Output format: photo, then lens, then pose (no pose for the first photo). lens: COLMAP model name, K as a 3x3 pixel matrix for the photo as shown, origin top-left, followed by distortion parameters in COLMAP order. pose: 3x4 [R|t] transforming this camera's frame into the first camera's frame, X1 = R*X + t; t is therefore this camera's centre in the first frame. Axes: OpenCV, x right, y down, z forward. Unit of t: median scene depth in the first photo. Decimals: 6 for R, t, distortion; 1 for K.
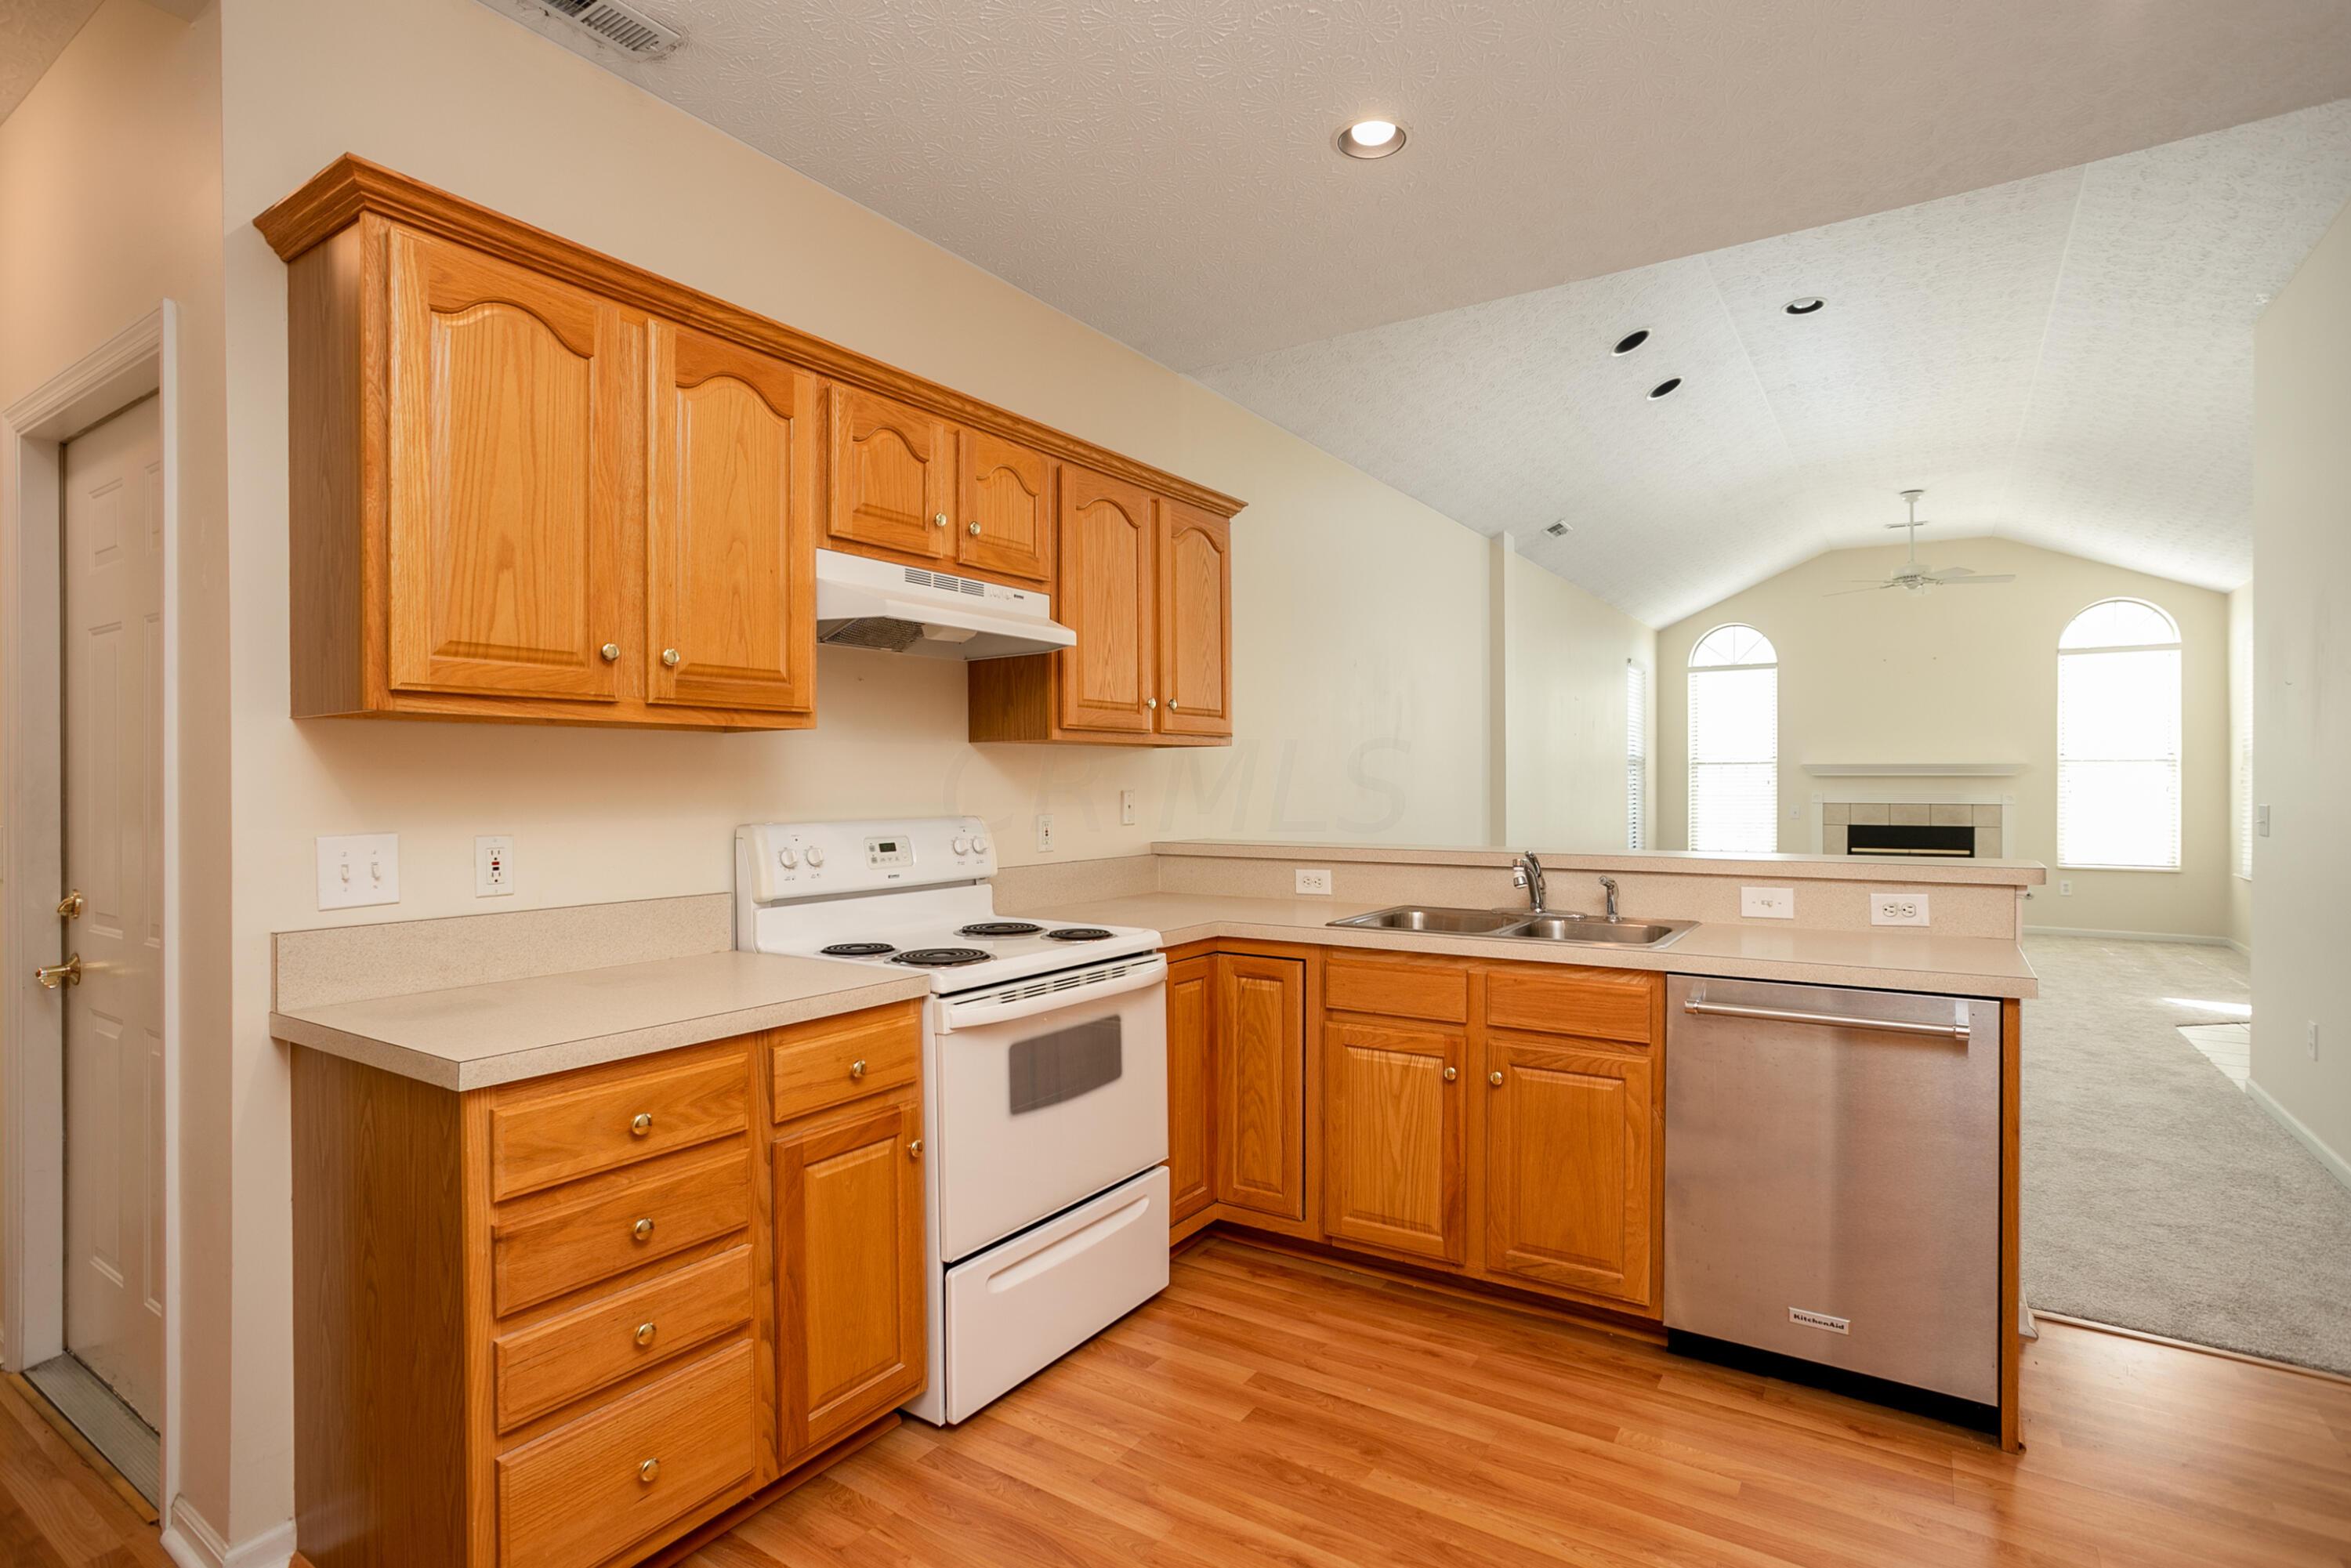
lens RADIAL K [[1166.1, 0, 1180.6], [0, 1166.1, 783.7], [0, 0, 1]] dist [-0.051202, 0.025189]
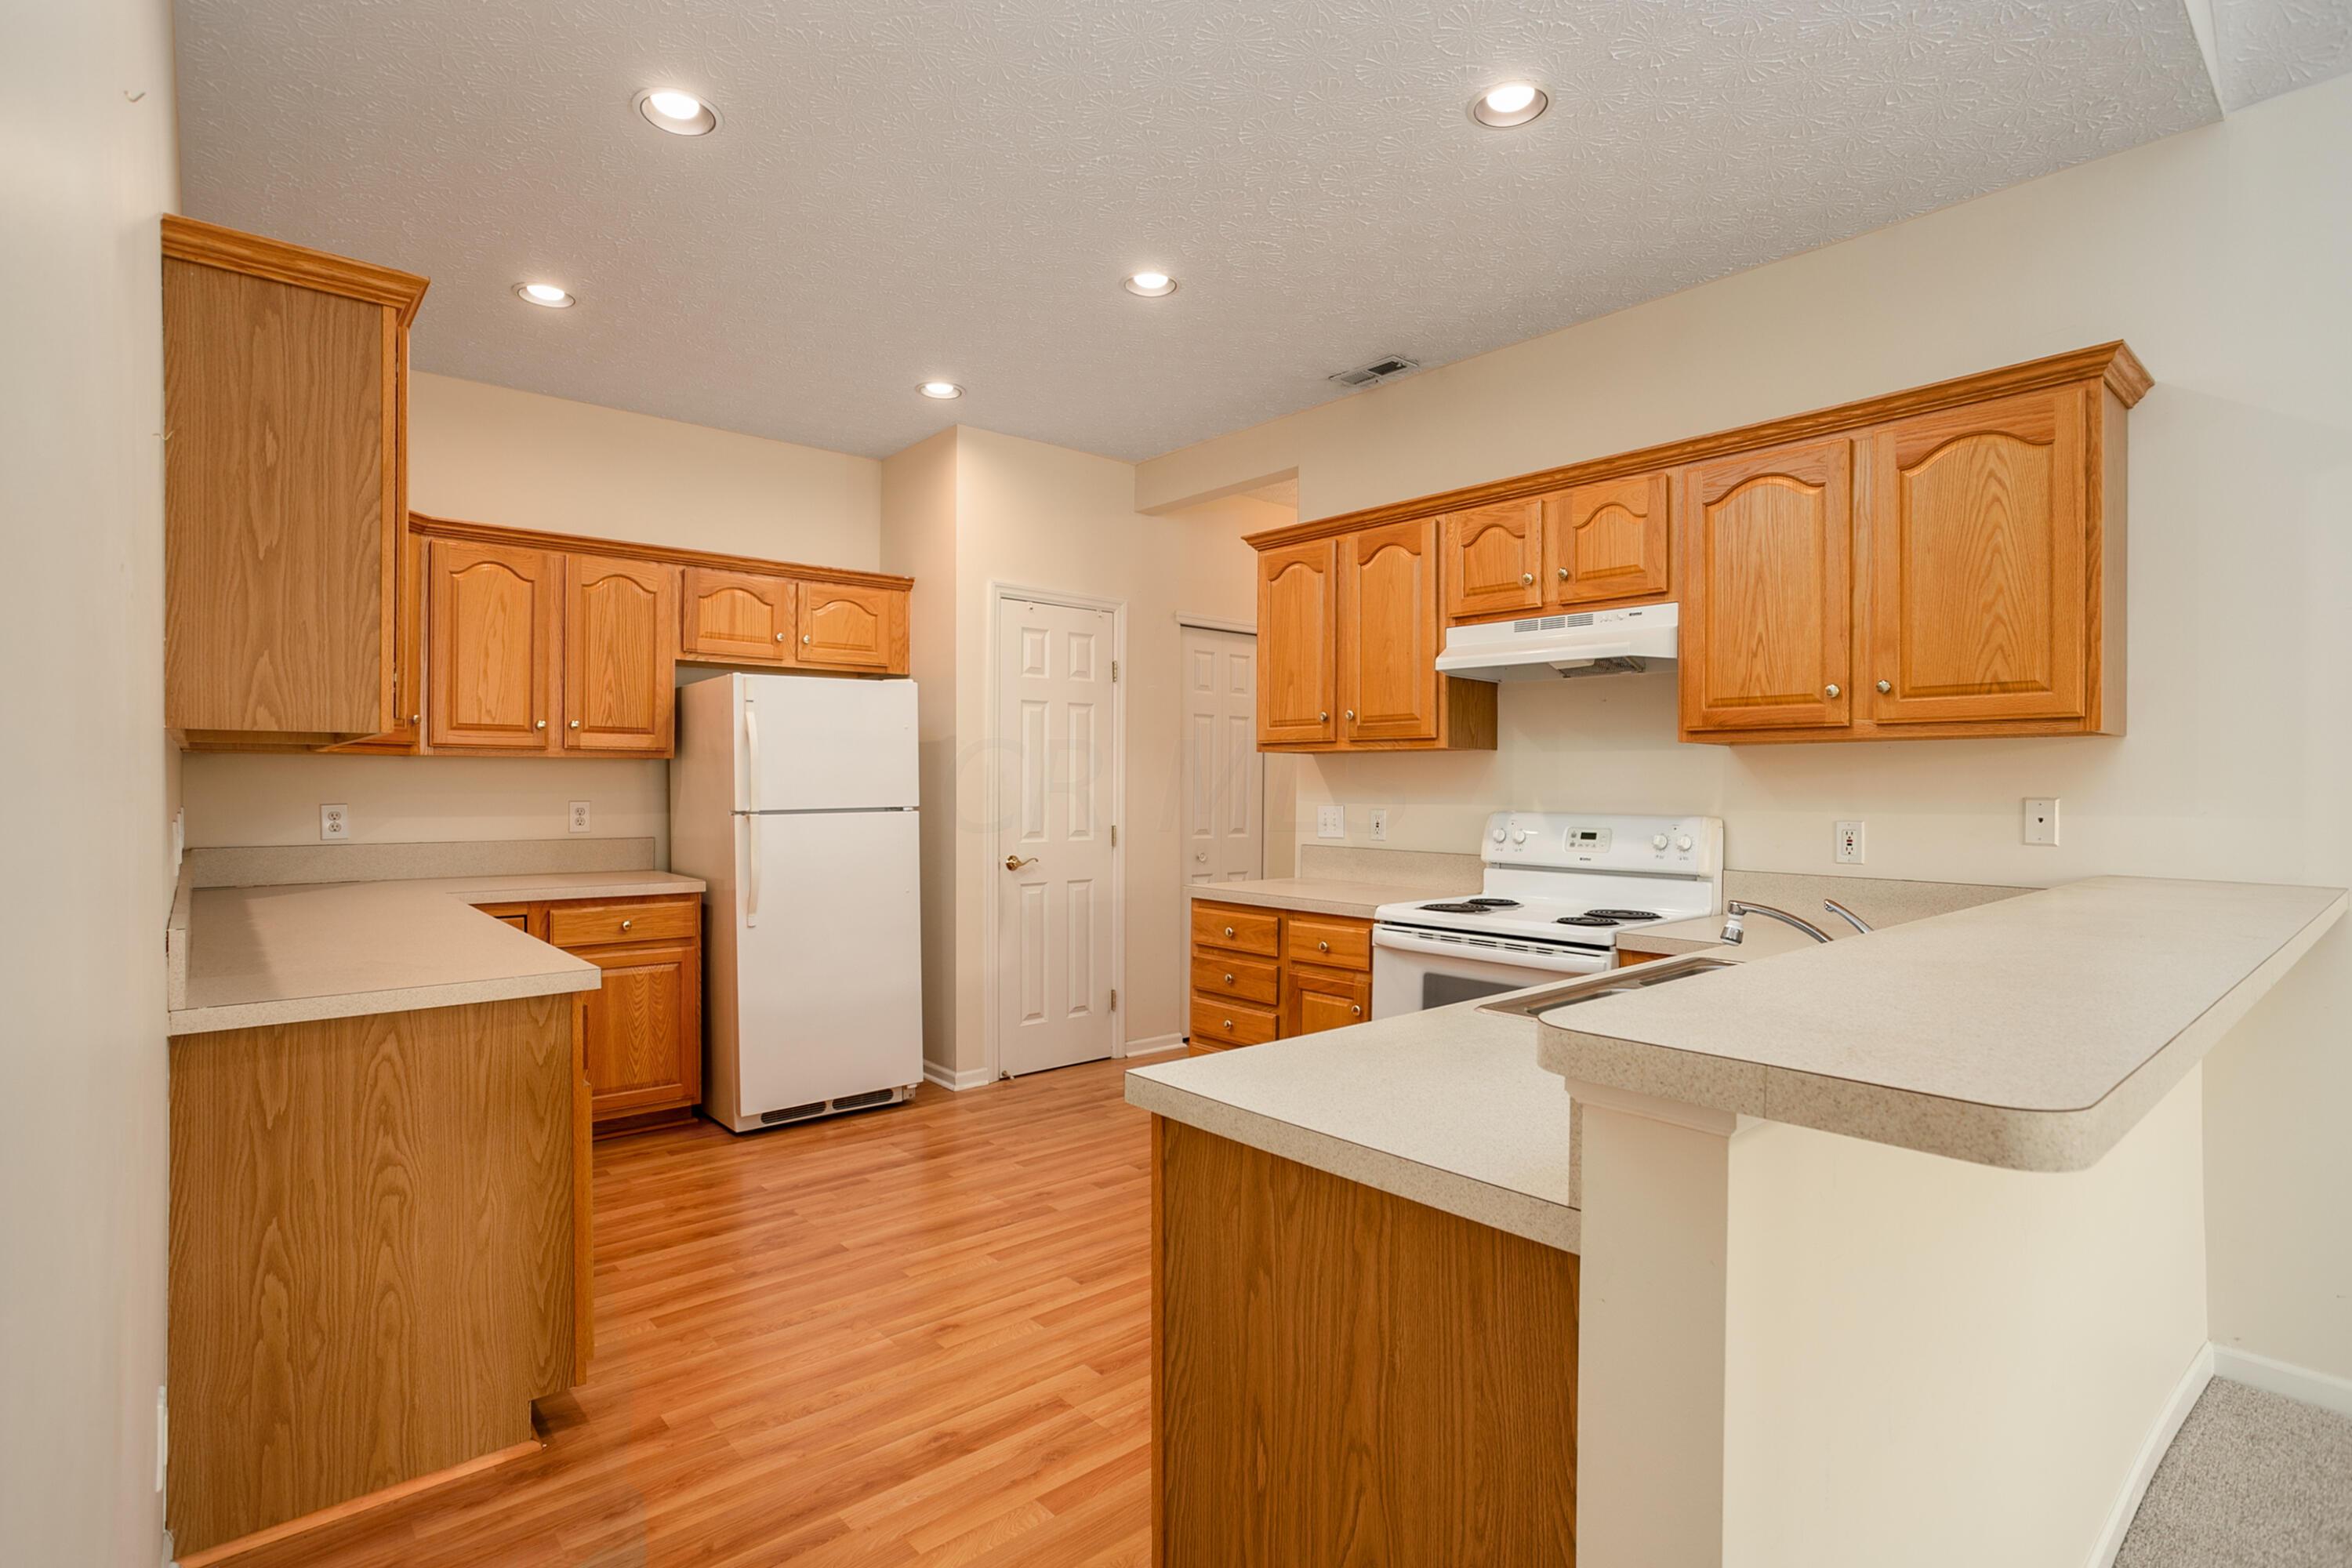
lens RADIAL K [[1166.6, 0, 1174.6], [0, 1166.6, 790.3], [0, 0, 1]] dist [-0.051202, 0.025189]
pose [[-0.276524, 0.008527, -0.960969, 1.330963], [-0.004433, 0.999939, 0.010148, -0.005598], [0.960997, 0.007066, -0.276470, 1.151528]]
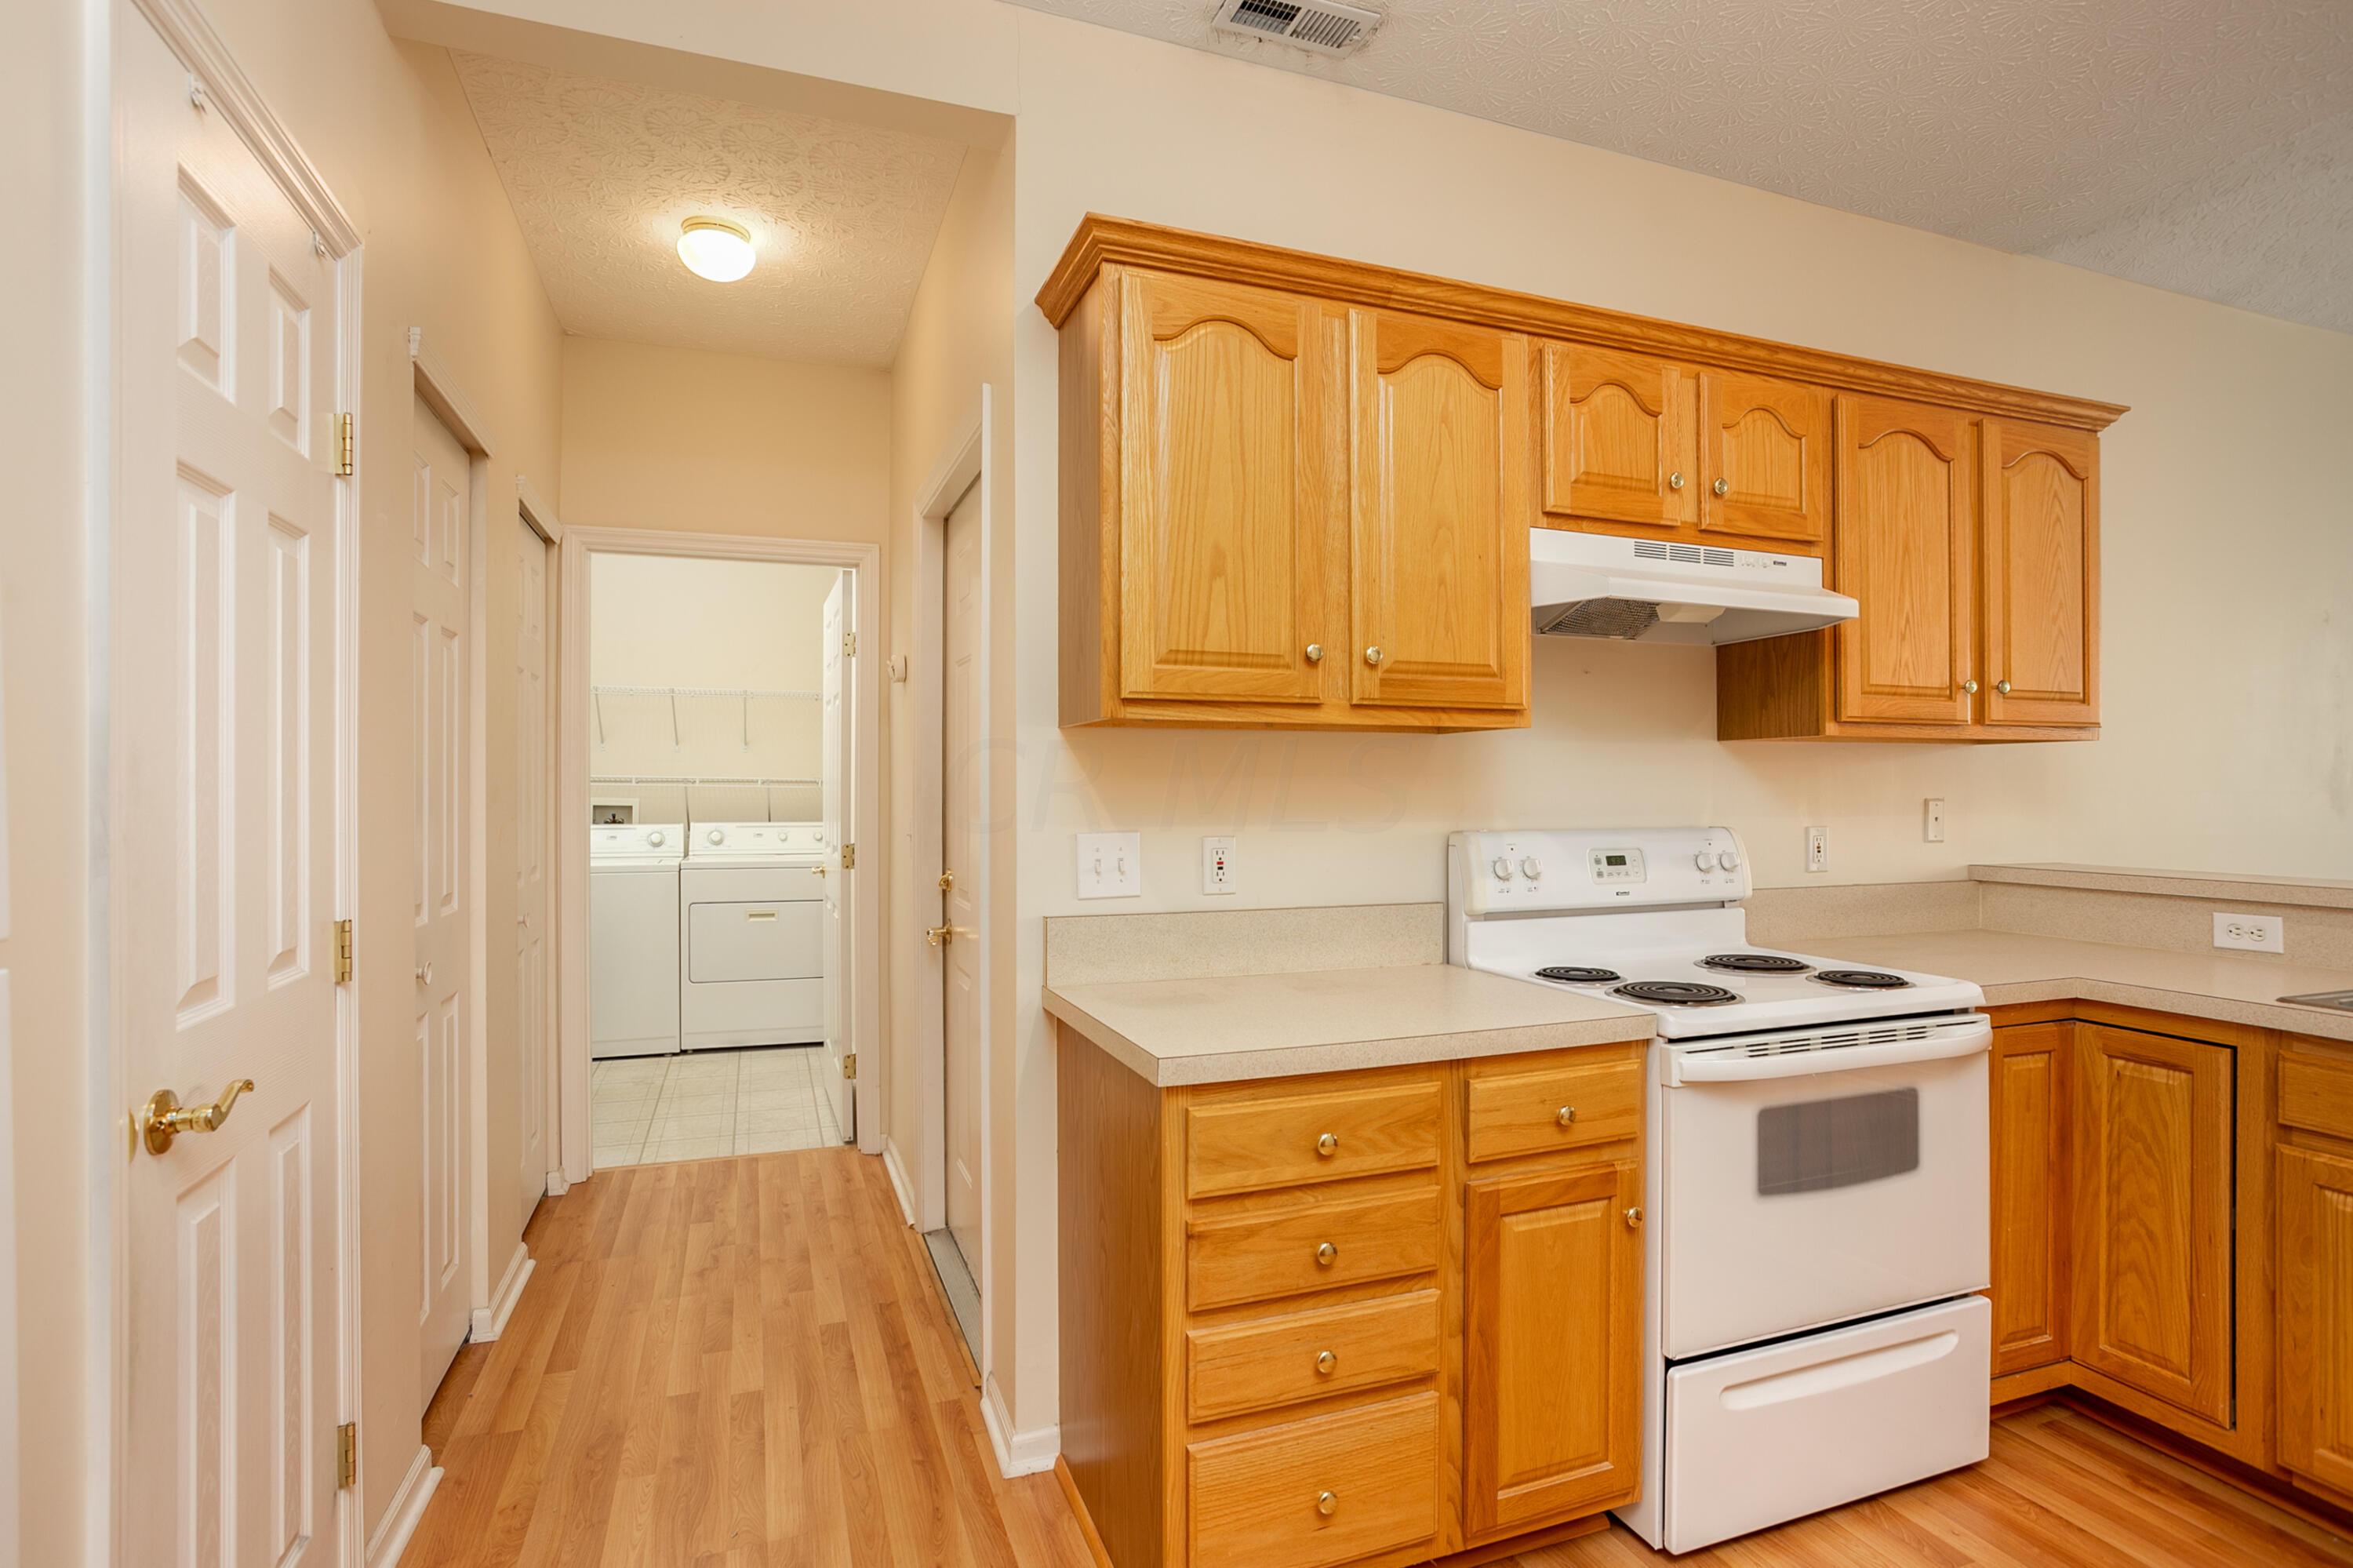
lens RADIAL K [[1167.2, 0, 1172.3], [0, 1167.2, 789.0], [0, 0, 1]] dist [-0.051202, 0.025189]
pose [[0.805377, 0.005368, -0.592738, -0.001594], [-0.004933, 0.999985, 0.002353, 0.000000], [0.592742, 0.001029, 0.805392, 0.111142]]
